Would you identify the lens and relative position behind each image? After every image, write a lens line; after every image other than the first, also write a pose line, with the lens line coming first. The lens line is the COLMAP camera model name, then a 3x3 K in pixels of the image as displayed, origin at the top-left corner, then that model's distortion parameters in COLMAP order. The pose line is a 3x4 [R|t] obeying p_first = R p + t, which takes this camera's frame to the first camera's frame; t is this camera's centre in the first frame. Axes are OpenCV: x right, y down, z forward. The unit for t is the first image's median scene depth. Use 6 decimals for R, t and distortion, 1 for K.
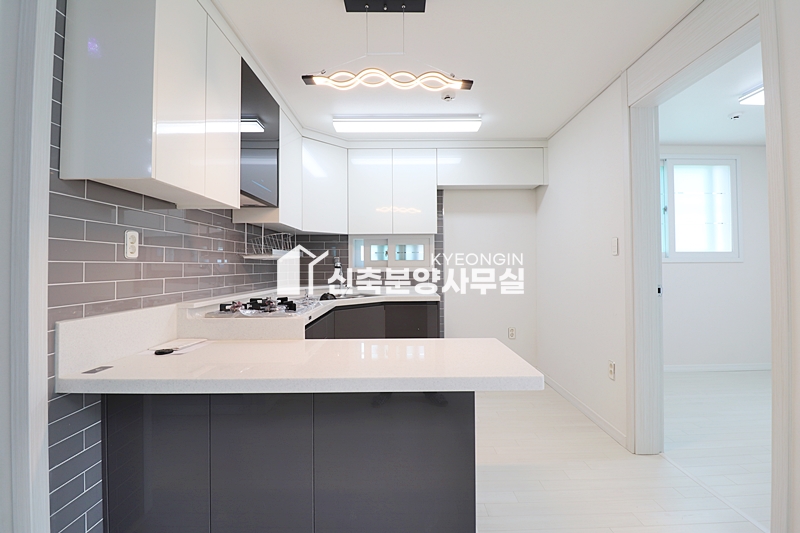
lens RADIAL K [[368.0, 0, 406.5], [0, 368.0, 260.0], [0, 0, 1]] dist [0.001519, -0.015051]
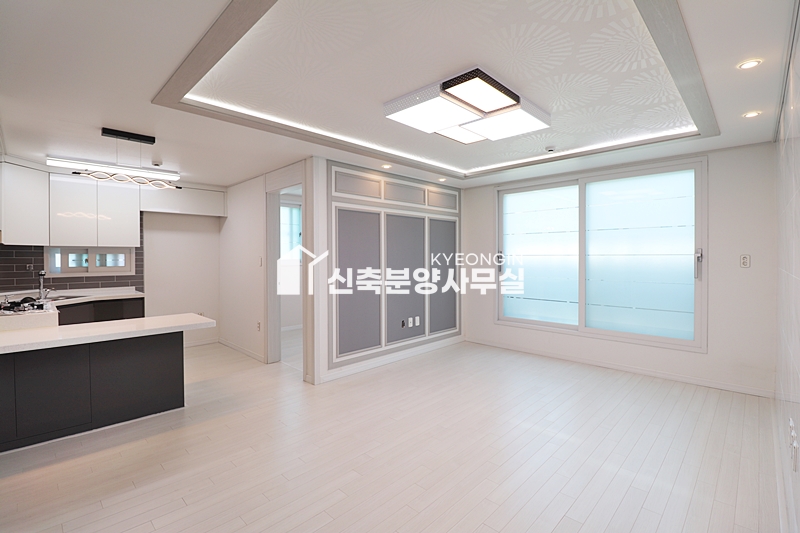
lens RADIAL K [[368.0, 0, 406.5], [0, 368.0, 260.0], [0, 0, 1]] dist [0.001519, -0.015051]
pose [[0.703474, -0.000184, 0.710721, -0.166413], [-0.015152, 0.999769, 0.015256, -0.055124], [-0.710559, -0.021501, 0.703309, -0.568570]]
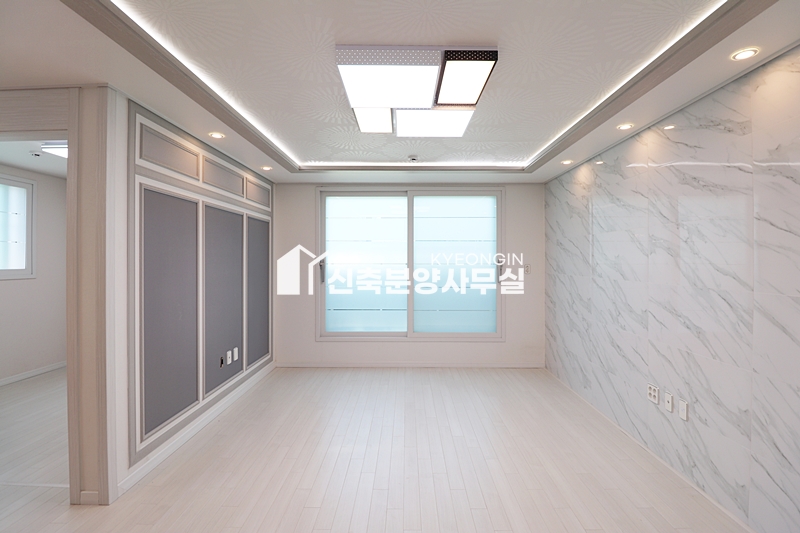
lens RADIAL K [[368.0, 0, 406.5], [0, 368.0, 260.0], [0, 0, 1]] dist [0.001519, -0.015051]
pose [[0.014908, 0.010111, 0.999838, -0.166747], [-0.017206, 0.999803, -0.009854, -0.062312], [-0.999741, -0.017056, 0.015079, -0.146013]]
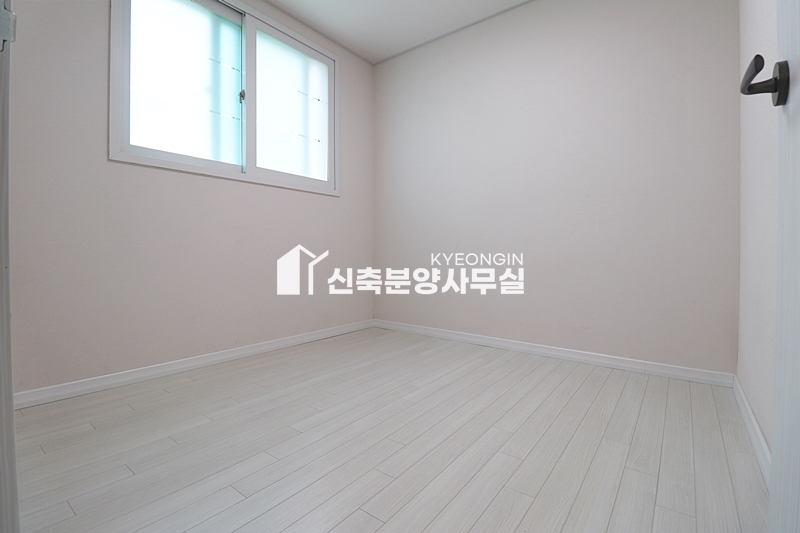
lens RADIAL K [[368.0, 0, 406.5], [0, 368.0, 260.0], [0, 0, 1]] dist [0.001519, -0.015051]
pose [[0.609989, -0.001602, 0.792409, 0.422119], [-0.020761, 0.999622, 0.018002, 0.131924], [-0.792138, -0.027433, 0.609725, 0.438042]]
